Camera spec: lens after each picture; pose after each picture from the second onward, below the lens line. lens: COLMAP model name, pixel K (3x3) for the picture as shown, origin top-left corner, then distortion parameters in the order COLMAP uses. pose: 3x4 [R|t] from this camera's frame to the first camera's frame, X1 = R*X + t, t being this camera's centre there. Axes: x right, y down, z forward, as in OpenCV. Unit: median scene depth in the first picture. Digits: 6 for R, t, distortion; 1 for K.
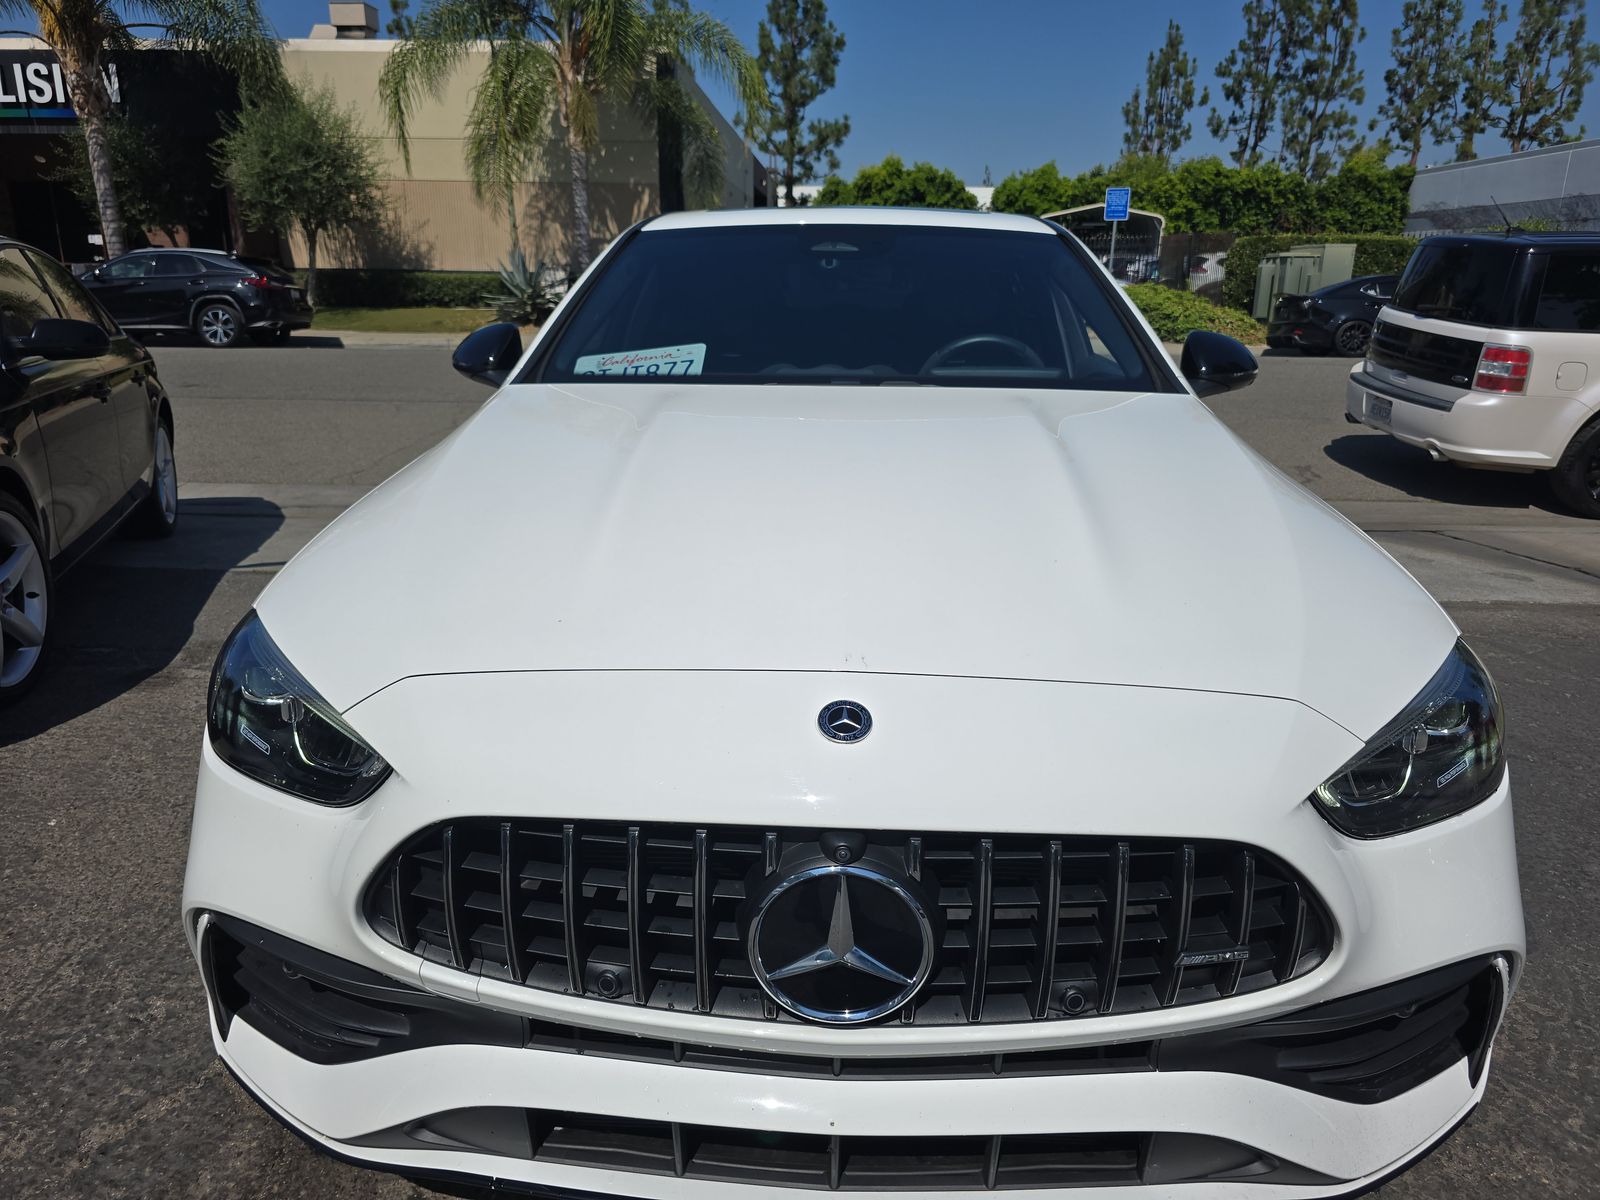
lens RADIAL K [[1132.2, 0, 790.9], [0, 1132.2, 591.3], [0, 0, 1]] dist [0.021082, -0.029484]
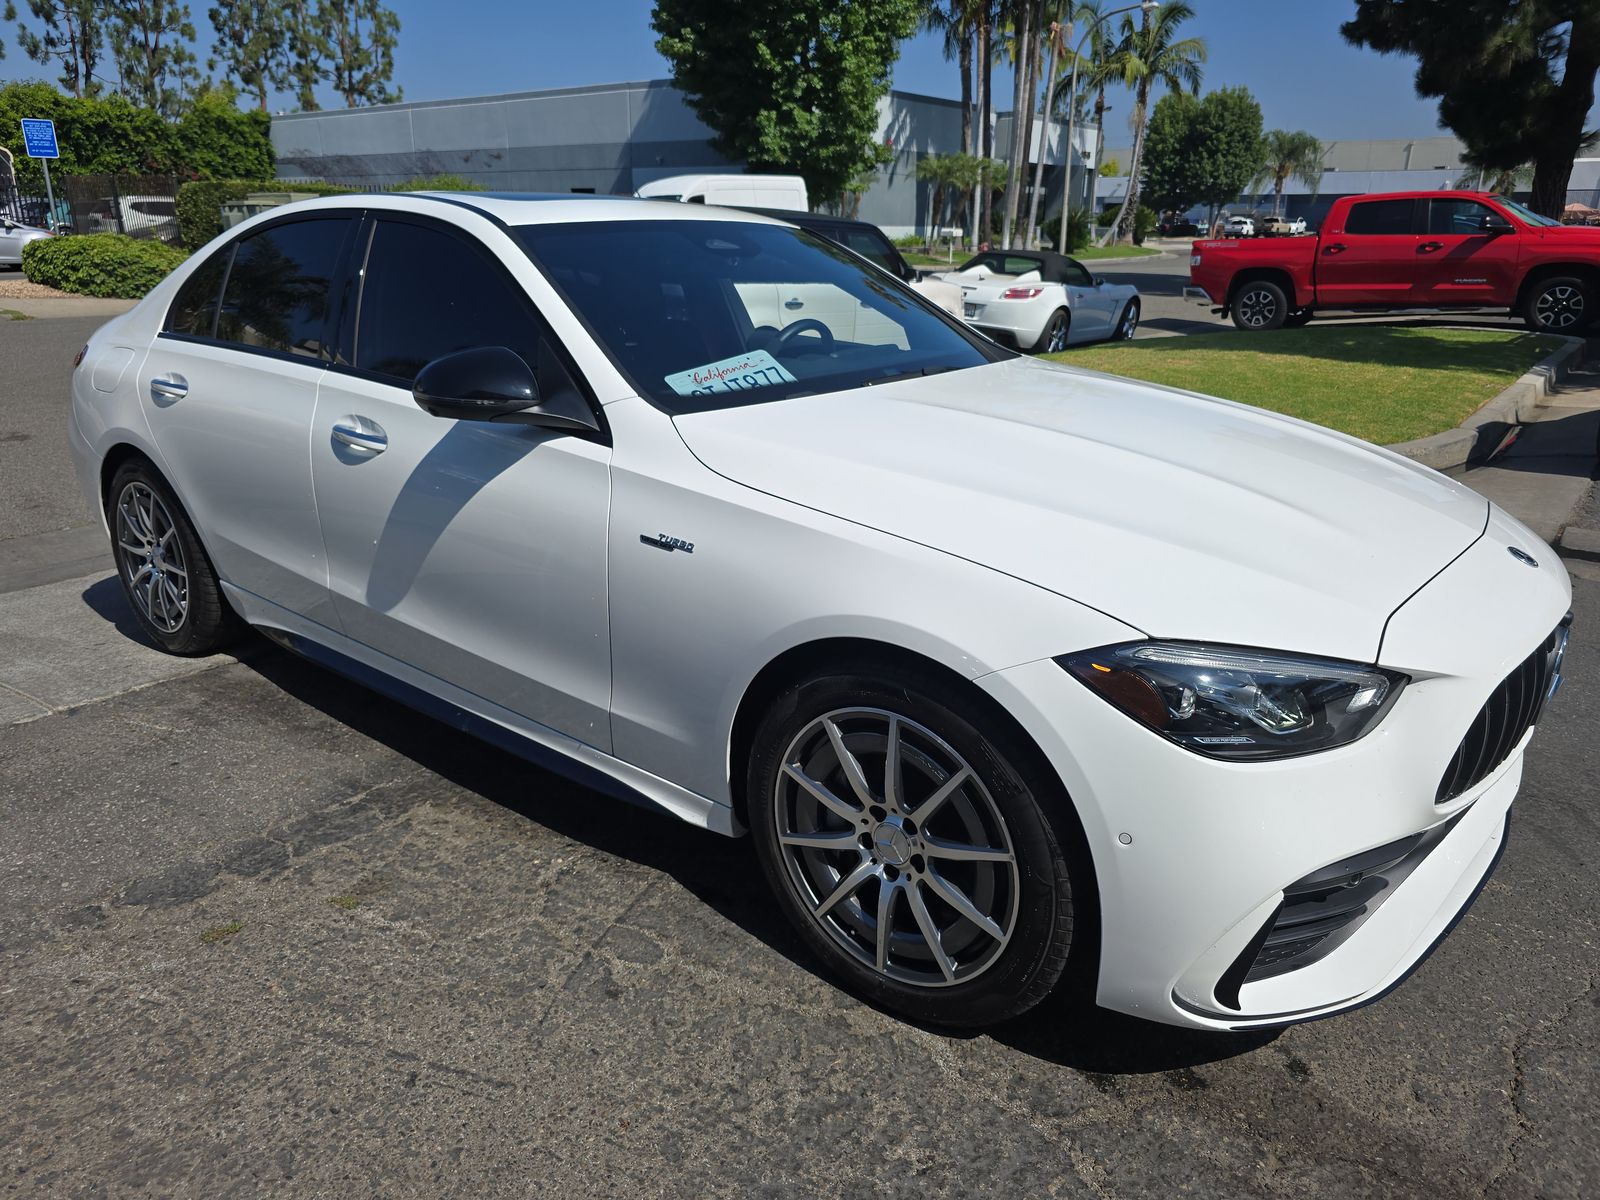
lens RADIAL K [[1132.2, 0, 800.7], [0, 1132.2, 603.5], [0, 0, 1]] dist [0.021082, -0.029484]
pose [[0.549441, -0.263617, 0.792856, -0.112841], [0.214707, 0.961604, 0.170935, -0.020449], [-0.807475, 0.076313, 0.584945, 0.048764]]
